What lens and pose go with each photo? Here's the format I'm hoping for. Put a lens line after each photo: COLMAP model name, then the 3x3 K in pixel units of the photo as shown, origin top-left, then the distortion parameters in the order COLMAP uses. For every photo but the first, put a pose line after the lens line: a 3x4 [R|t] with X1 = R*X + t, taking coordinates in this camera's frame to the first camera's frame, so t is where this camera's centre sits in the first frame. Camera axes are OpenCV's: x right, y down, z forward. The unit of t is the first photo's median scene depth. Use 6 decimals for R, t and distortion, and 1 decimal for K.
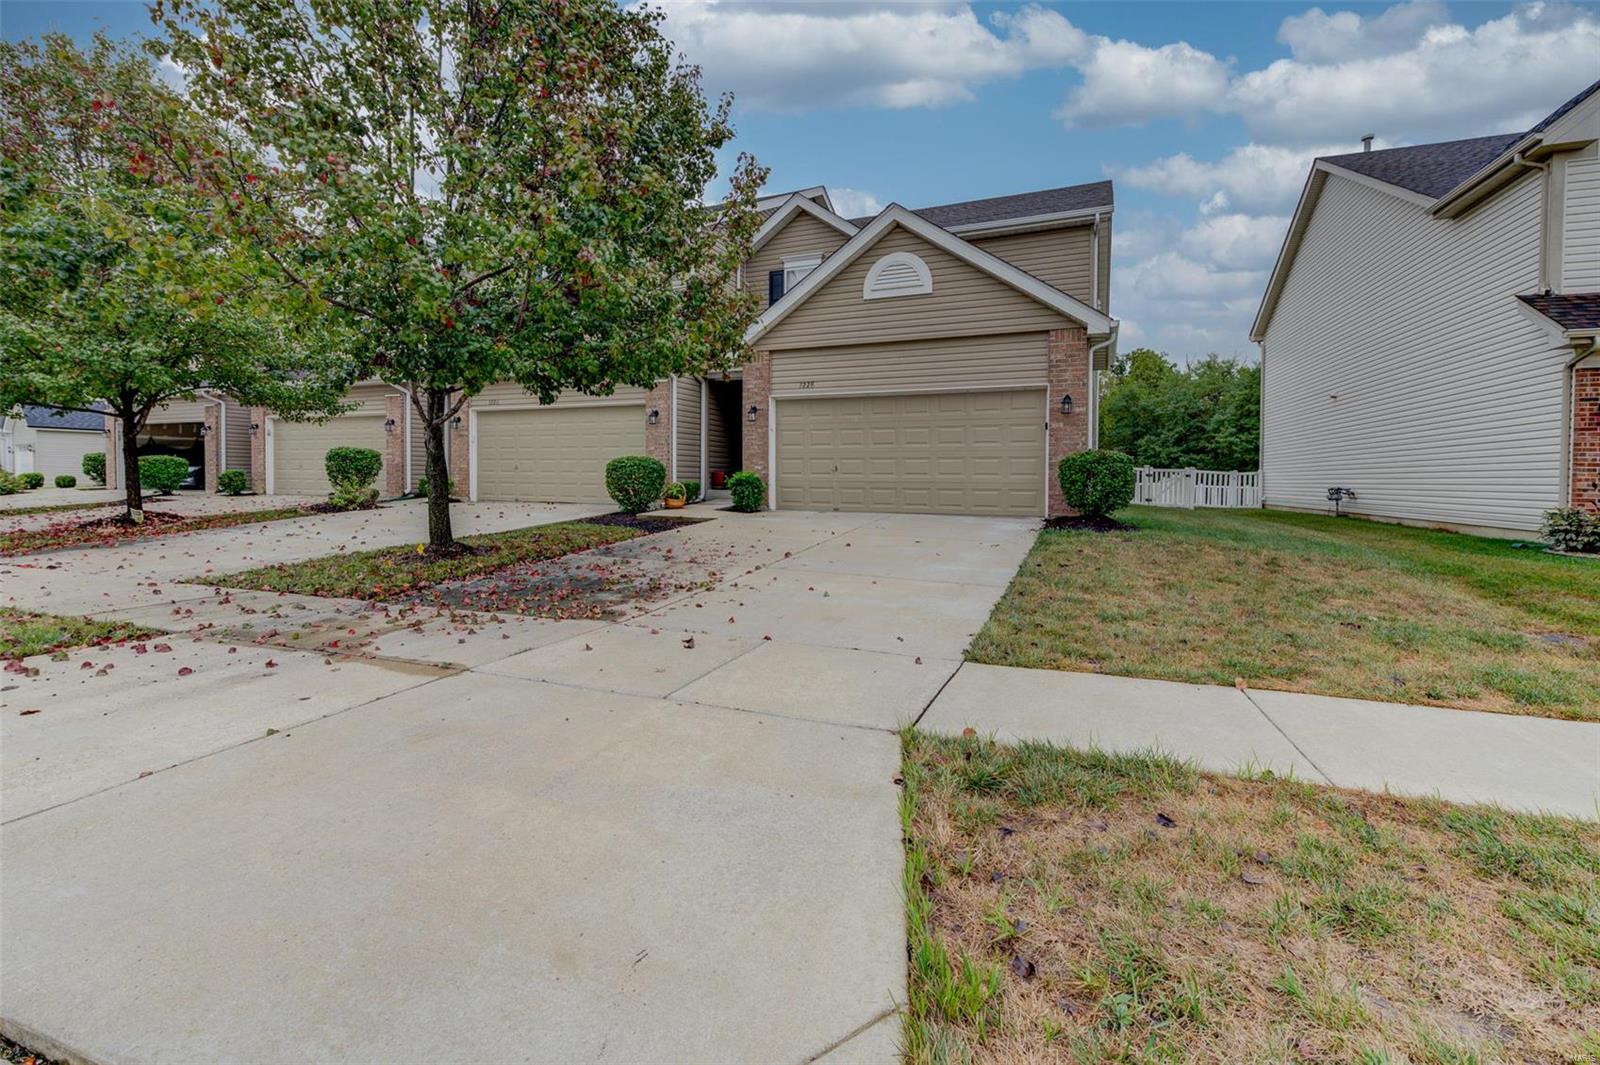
lens RADIAL K [[628.3, 0, 817.0], [0, 628.3, 486.3], [0, 0, 1]] dist [0.004148, -0.000178]
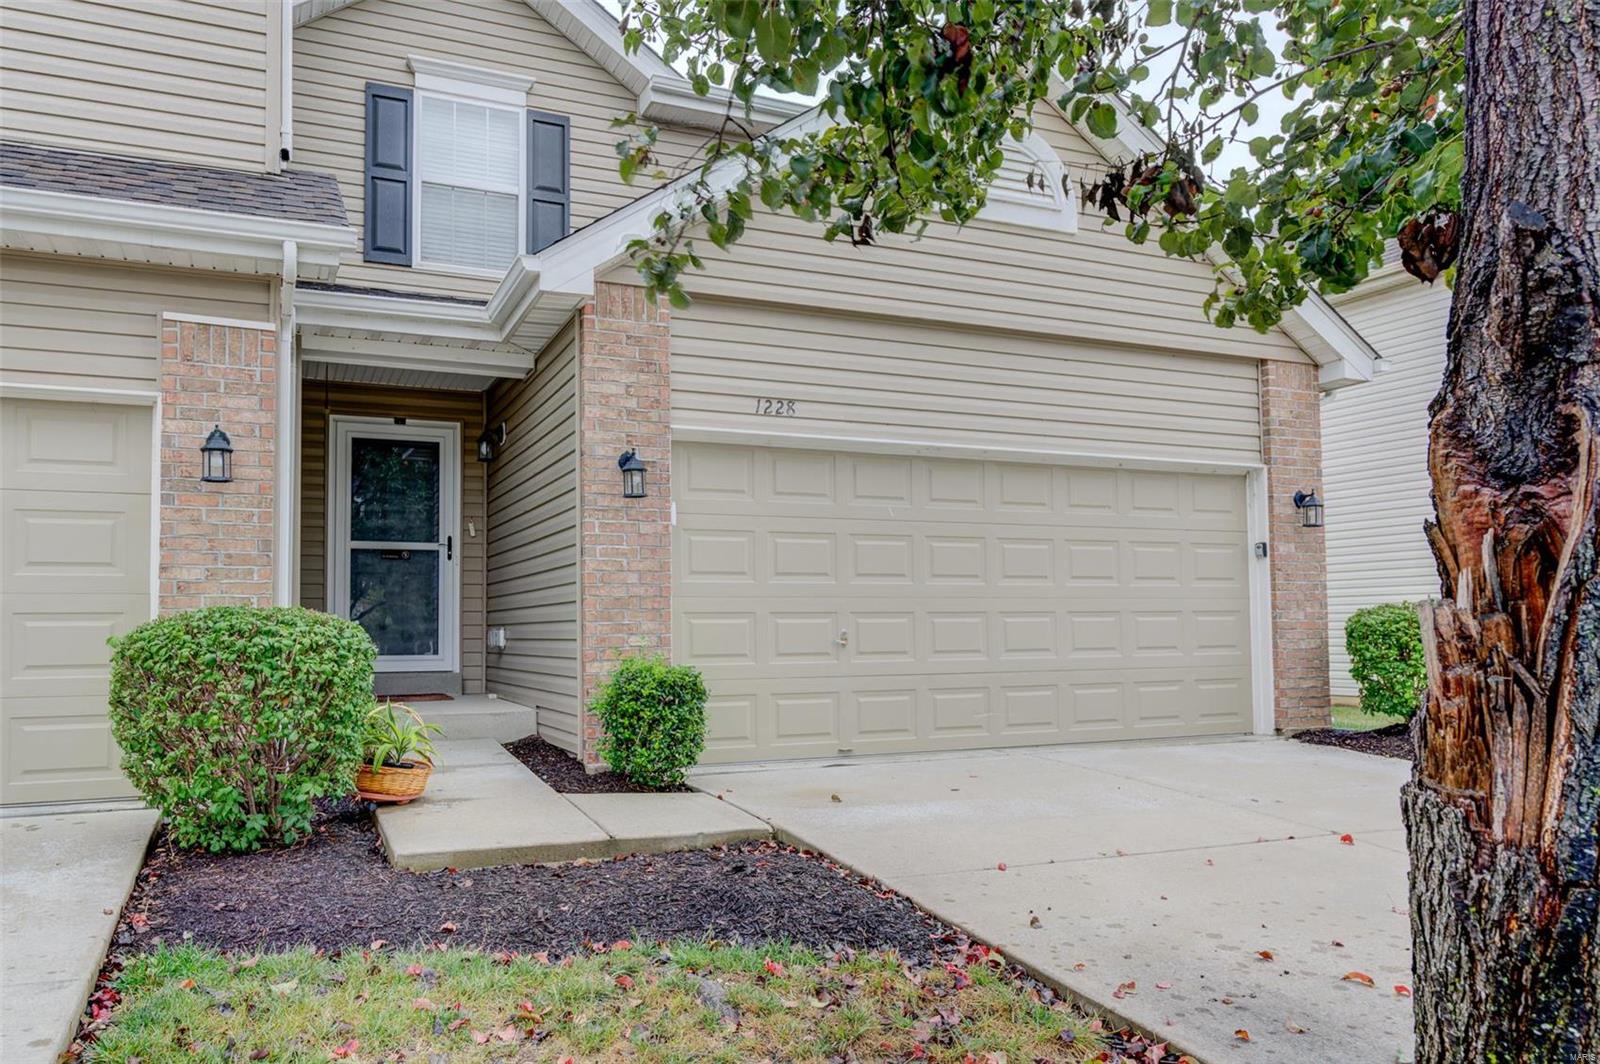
lens RADIAL K [[1150.8, 0, 782.3], [0, 1150.8, 561.3], [0, 0, 1]] dist [-0.006390, -0.005176]
pose [[0.710391, 0.031684, 0.703093, -0.462179], [0.026857, 0.997038, -0.072066, -0.026445], [-0.703294, 0.070078, 0.707436, 0.533333]]
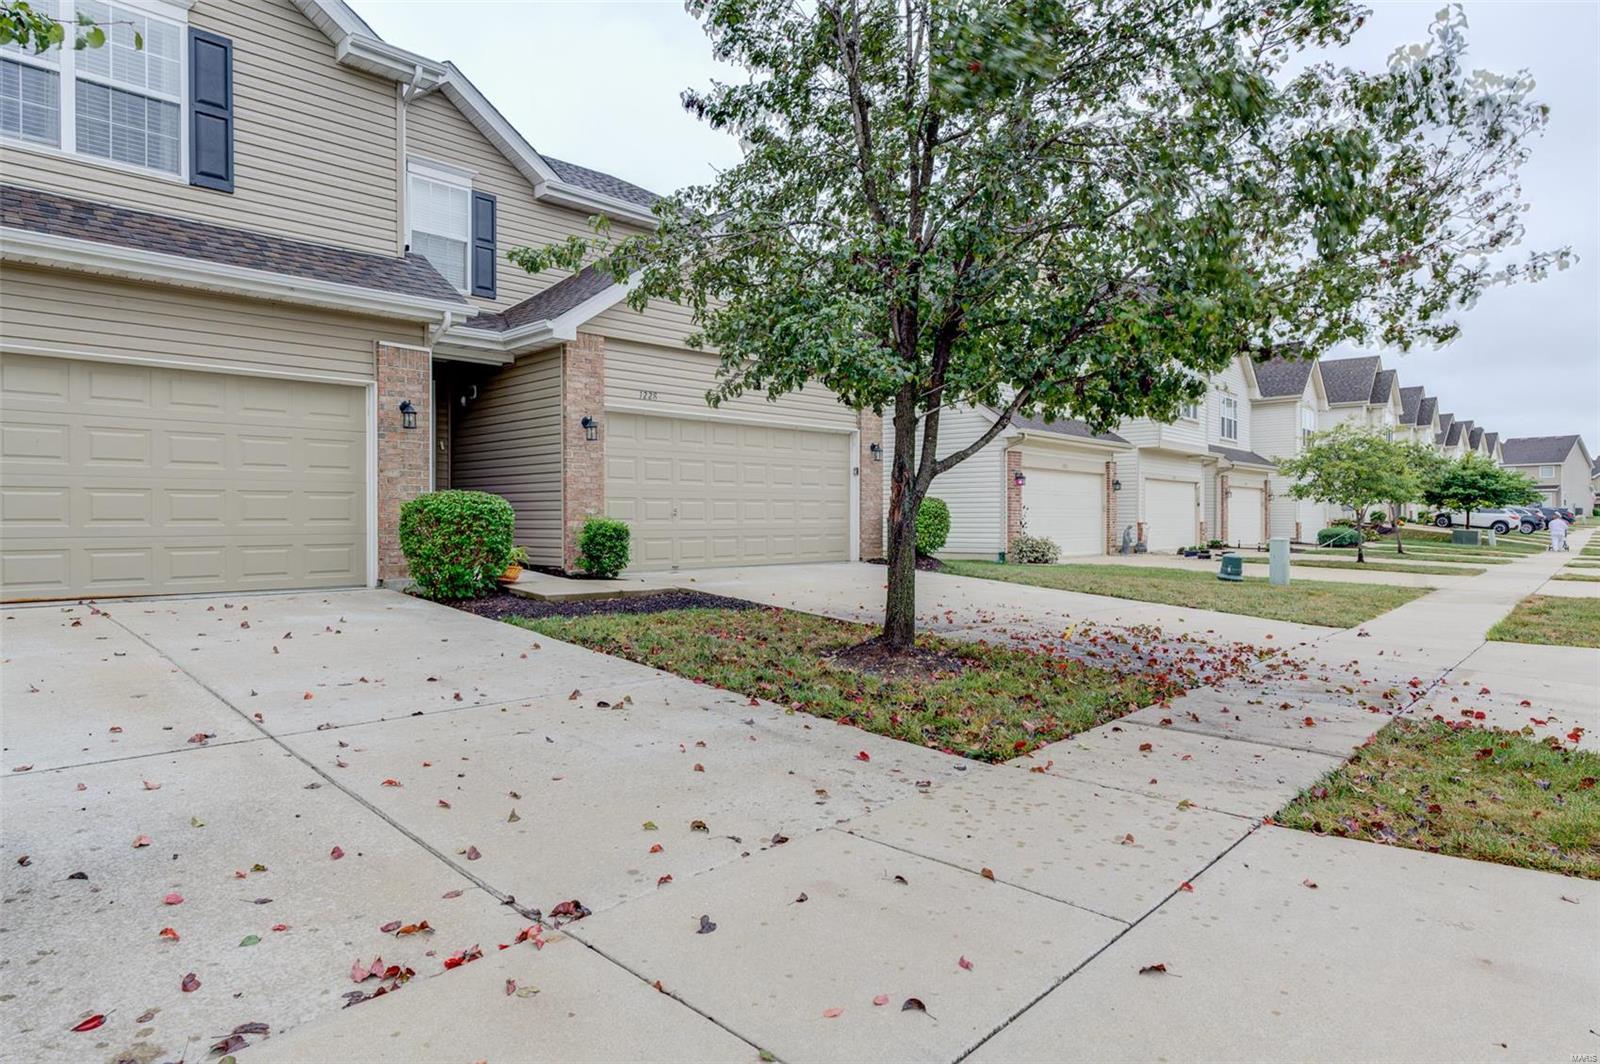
lens RADIAL K [[967.4, 0, 796.5], [0, 967.4, 525.3], [0, 0, 1]] dist [-0.006046, -0.001091]
pose [[0.383435, -0.013149, 0.923474, -0.953143], [0.021401, 0.999757, 0.005349, -0.015719], [-0.923320, 0.017713, 0.383623, 0.418819]]
